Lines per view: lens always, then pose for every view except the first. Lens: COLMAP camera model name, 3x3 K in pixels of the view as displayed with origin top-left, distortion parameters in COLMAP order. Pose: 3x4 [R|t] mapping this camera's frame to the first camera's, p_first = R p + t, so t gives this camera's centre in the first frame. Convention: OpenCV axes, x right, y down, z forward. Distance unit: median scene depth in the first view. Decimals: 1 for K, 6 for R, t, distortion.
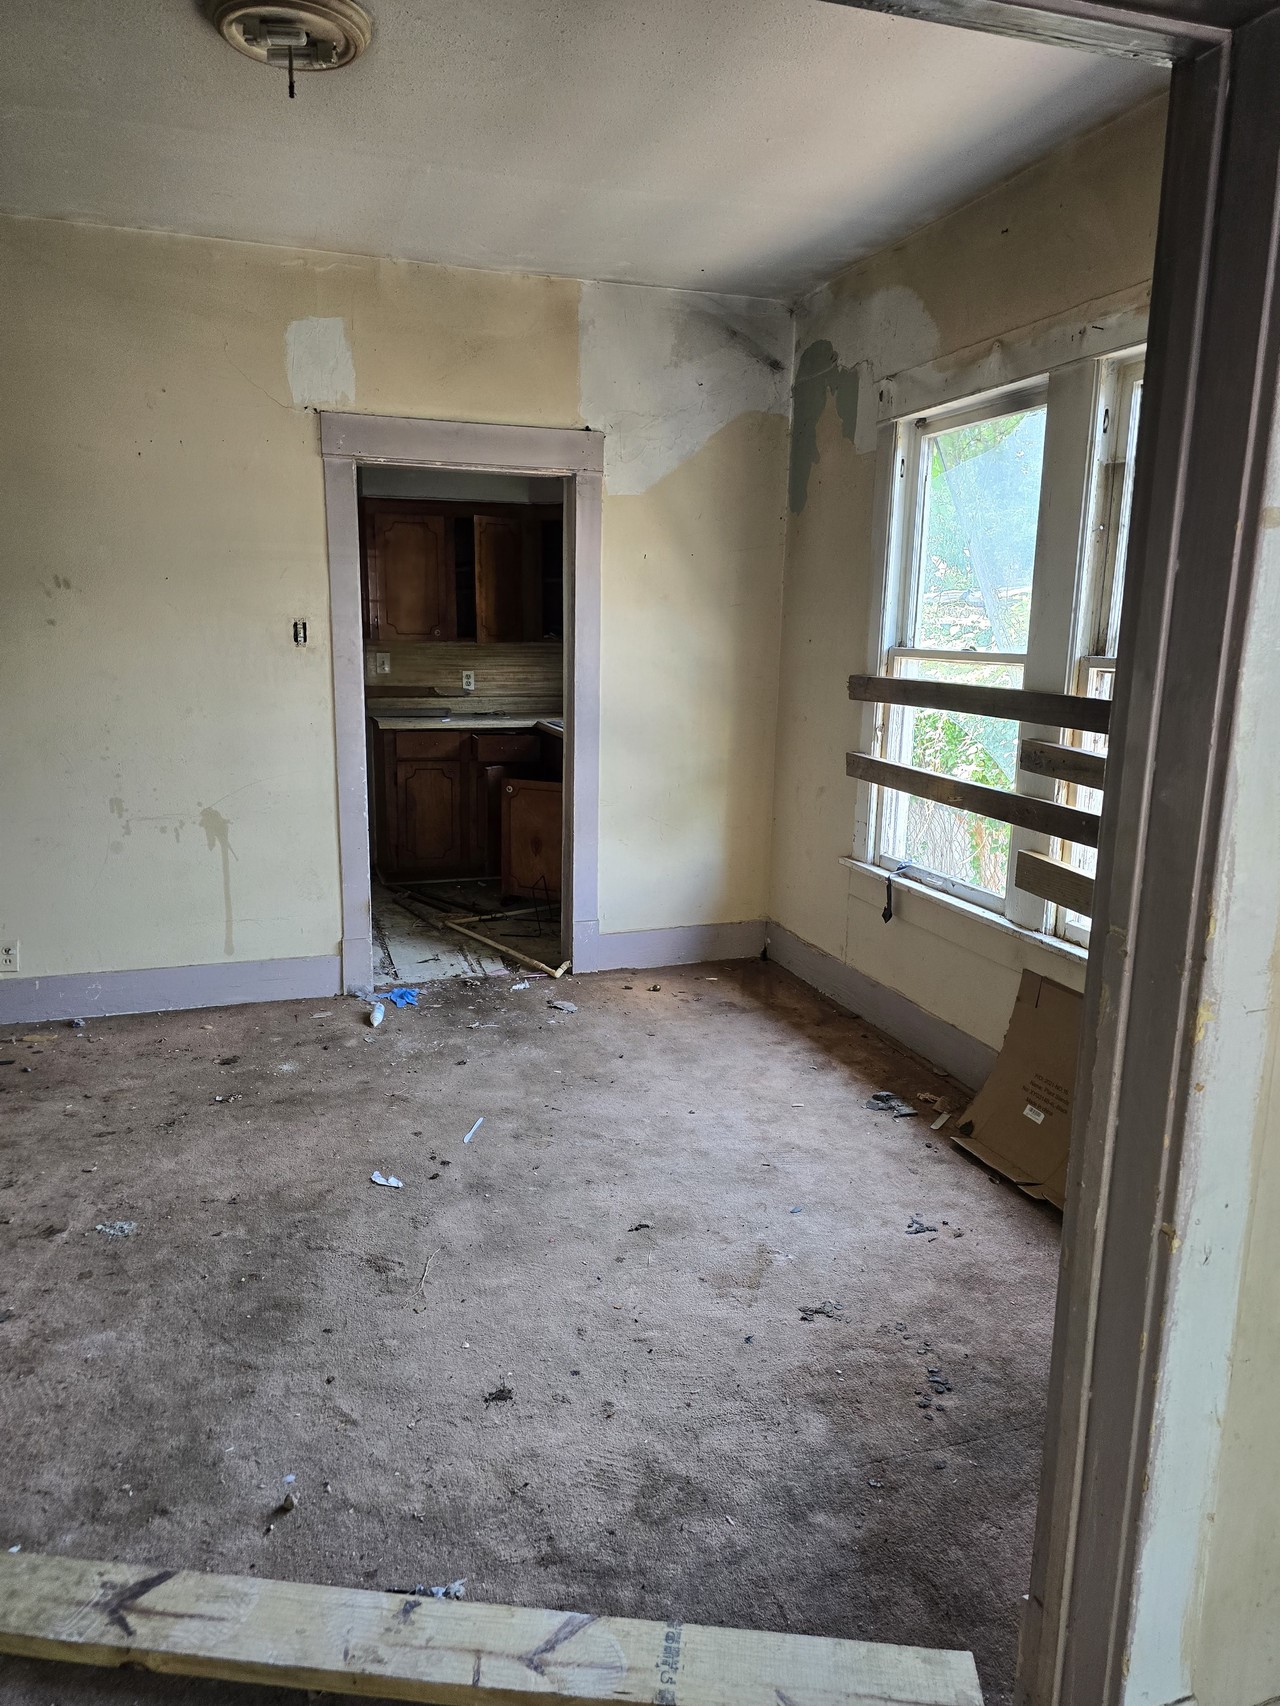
lens RADIAL K [[1148.4, 0, 639.9], [0, 1148.4, 840.9], [0, 0, 1]] dist [0.055677, -0.034969]
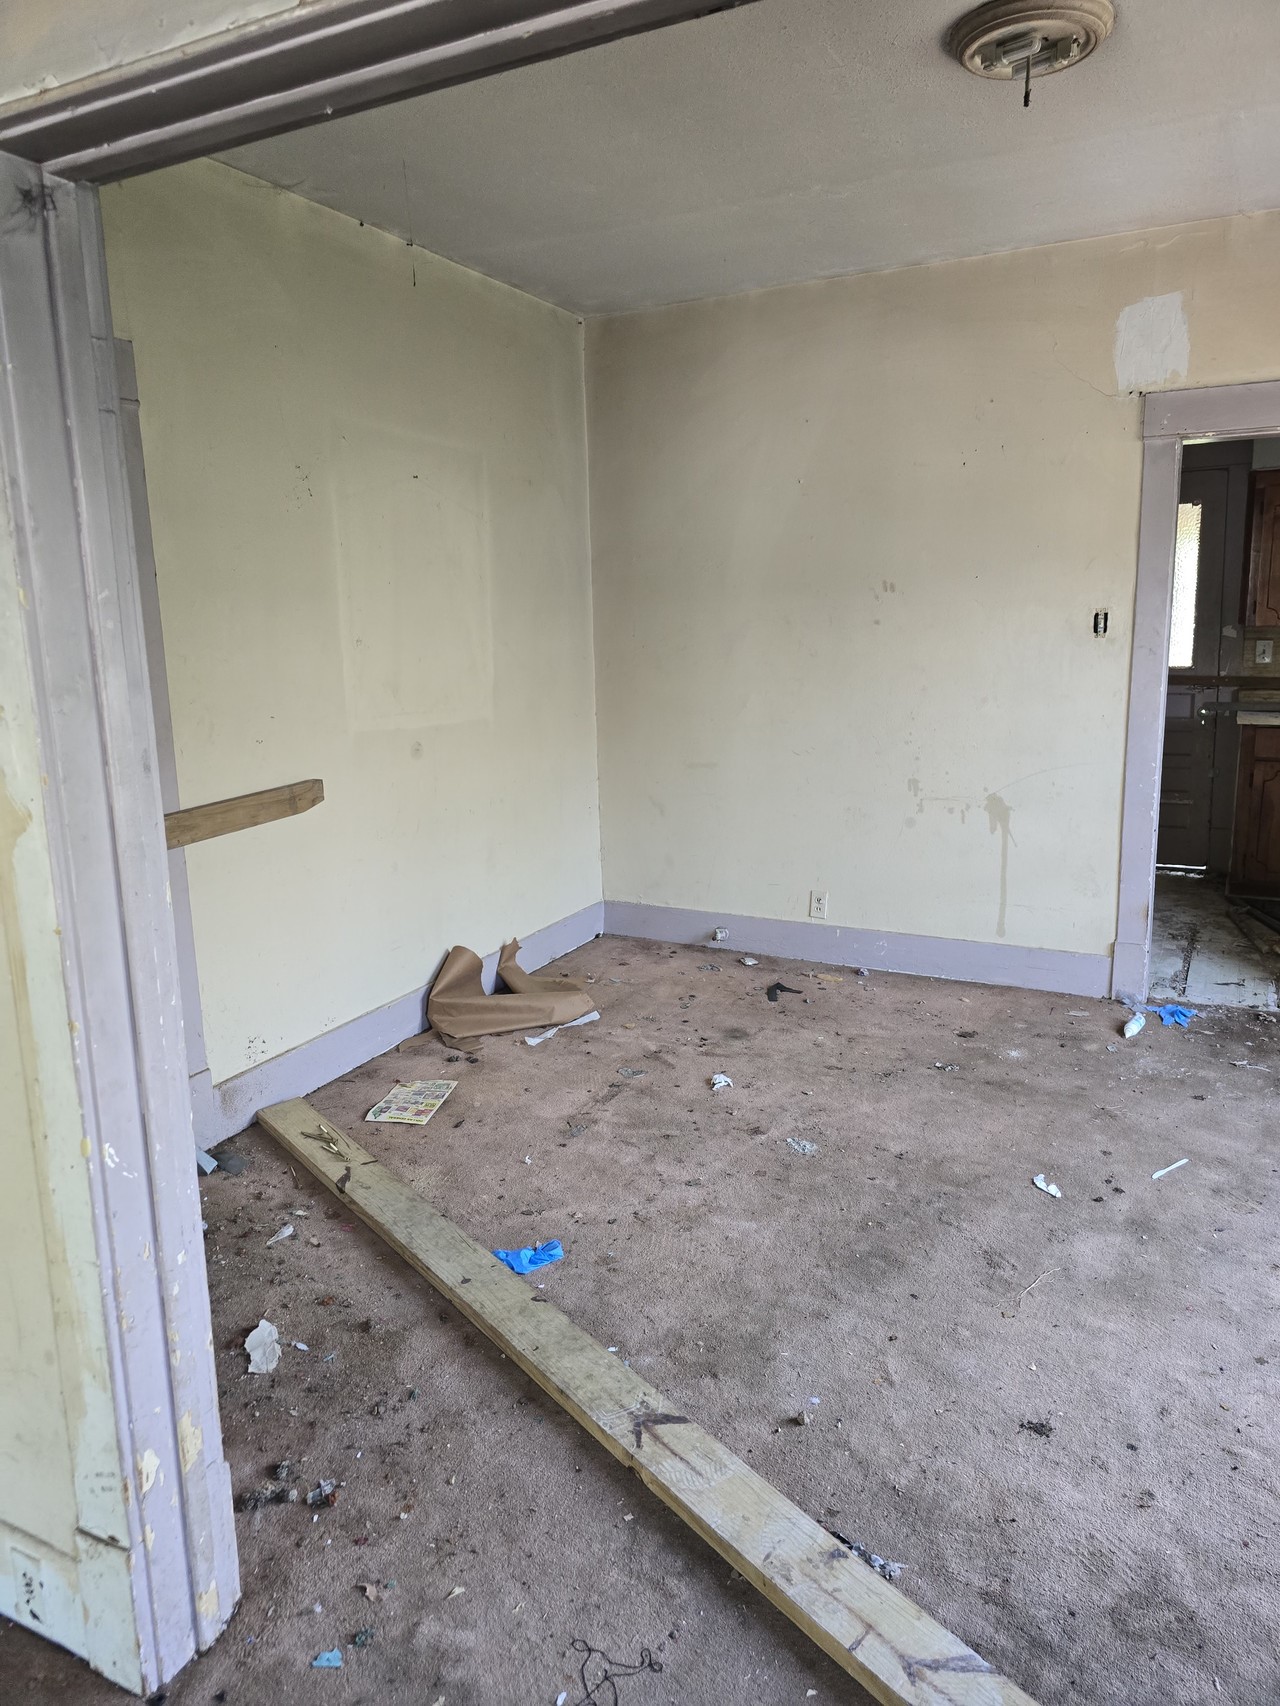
lens RADIAL K [[1148.4, 0, 654.5], [0, 1148.4, 818.0], [0, 0, 1]] dist [0.055677, -0.034969]
pose [[0.714596, 0.096323, -0.692874, 0.161989], [-0.104035, 0.994093, 0.030901, -0.008430], [0.691758, 0.050002, 0.720396, 0.044809]]
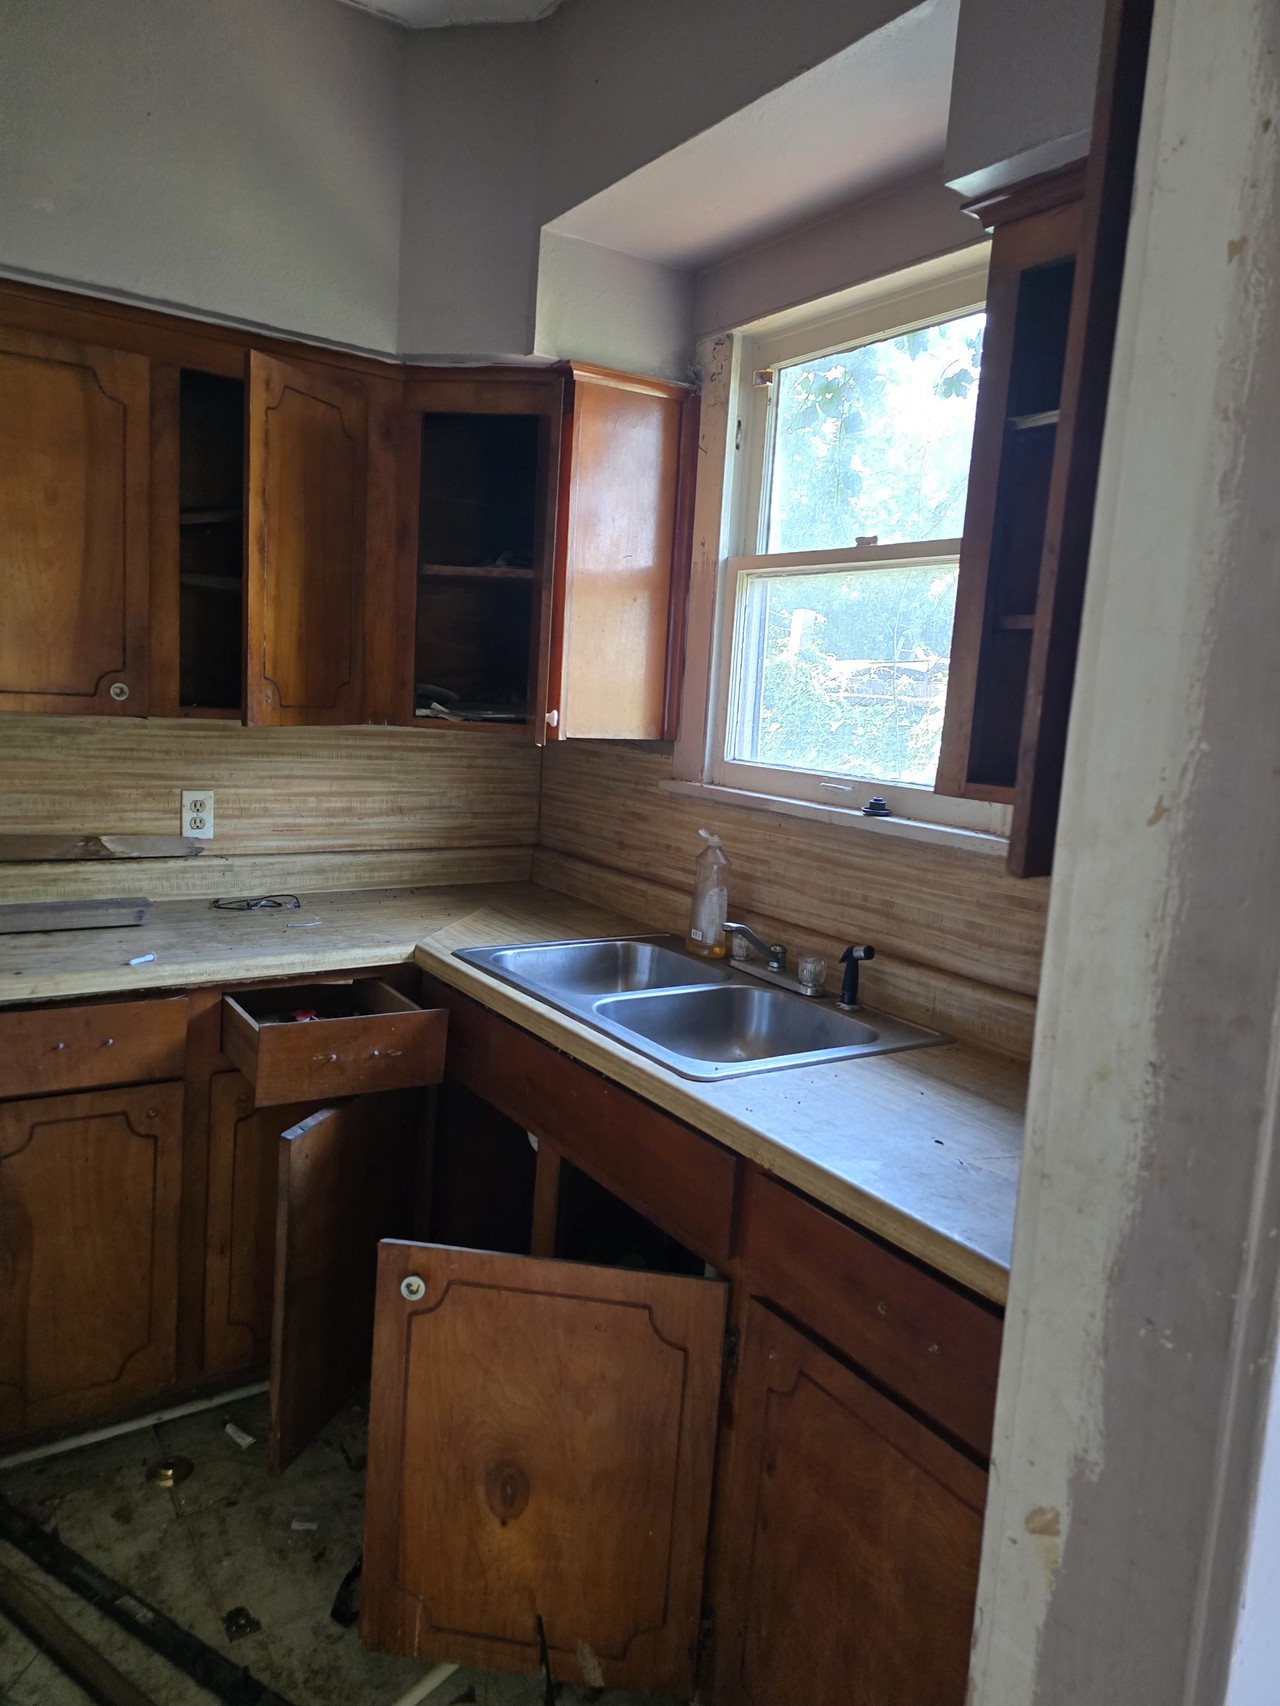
lens RADIAL K [[1148.4, 0, 647.3], [0, 1148.4, 807.4], [0, 0, 1]] dist [0.055677, -0.034969]
pose [[0.961336, 0.010422, 0.275181, -0.136567], [0.012920, 0.996476, -0.082877, -0.132660], [-0.275075, 0.083228, 0.957814, 0.719500]]
